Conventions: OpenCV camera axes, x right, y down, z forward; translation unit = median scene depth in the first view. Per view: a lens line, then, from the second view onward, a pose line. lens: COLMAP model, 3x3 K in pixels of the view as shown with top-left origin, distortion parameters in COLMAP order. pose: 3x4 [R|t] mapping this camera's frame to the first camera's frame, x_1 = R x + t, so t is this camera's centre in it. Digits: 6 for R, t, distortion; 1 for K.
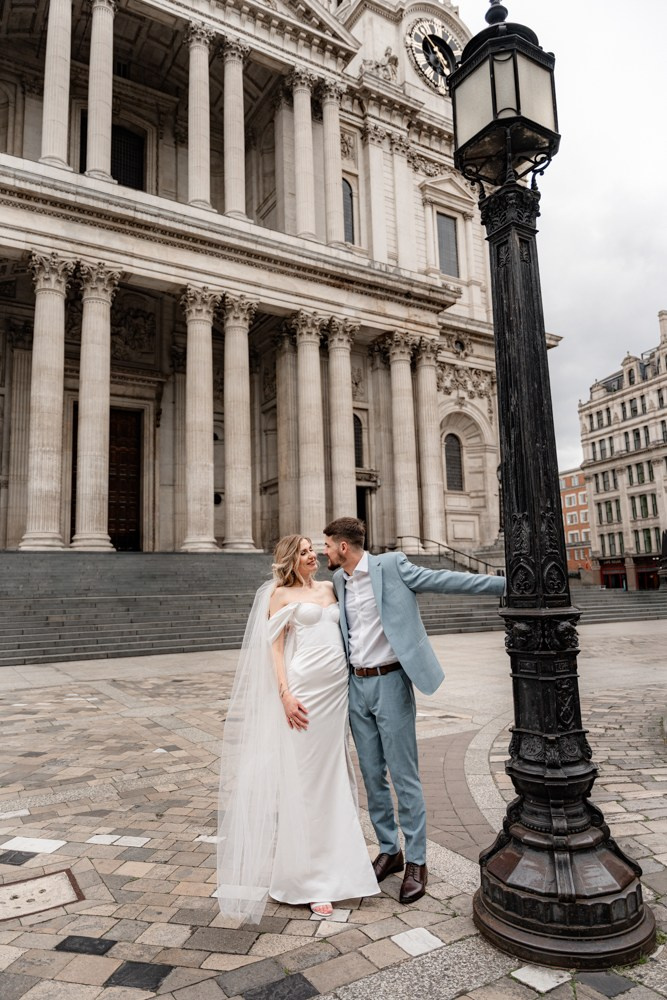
lens RADIAL K [[659.3, 0, 333.5], [0, 659.3, 500.0], [0, 0, 1]] dist [0.000679, -0.000920]
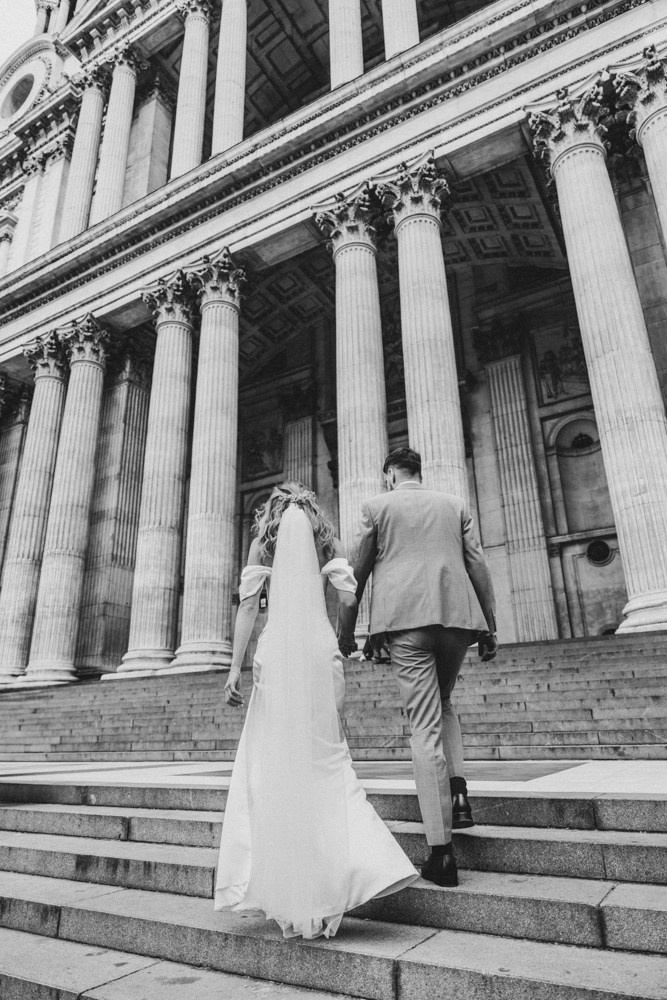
lens RADIAL K [[659.3, 0, 333.5], [0, 659.3, 500.0], [0, 0, 1]] dist [0.000679, -0.000920]
pose [[0.469958, -0.290491, -0.833519, 0.207503], [0.125090, 0.956684, -0.262886, 0.087374], [0.873780, 0.019281, 0.485939, 0.695677]]
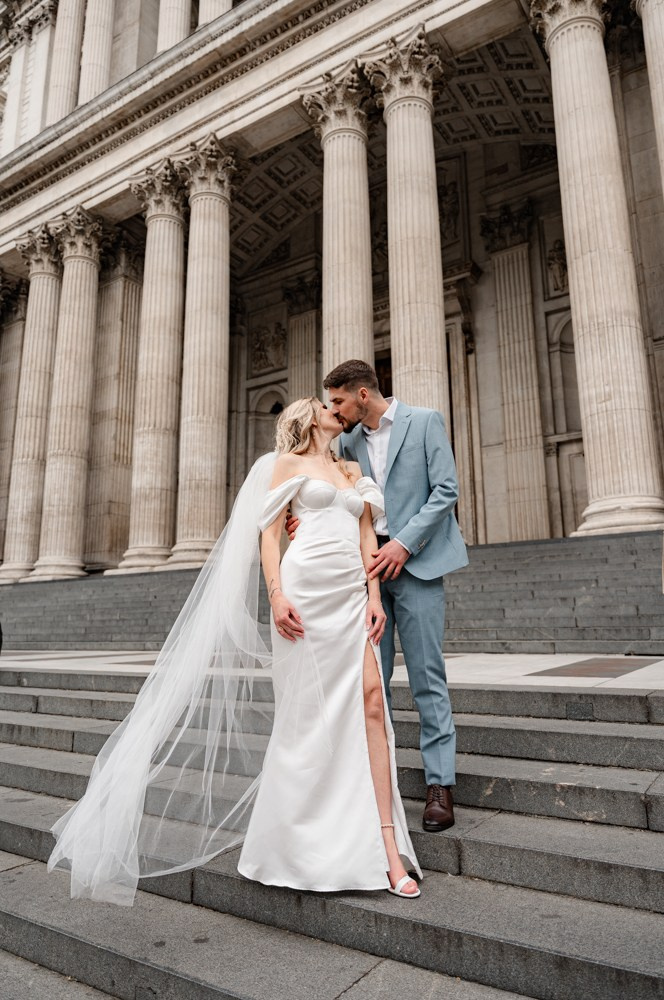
lens RADIAL K [[674.7, 0, 334.6], [0, 674.7, 488.8], [0, 0, 1]] dist [0.007392, -0.019280]
pose [[0.440149, -0.168286, -0.882014, 0.239768], [0.121942, 0.984383, -0.126965, 0.087482], [0.889606, -0.051671, 0.453796, 0.710814]]
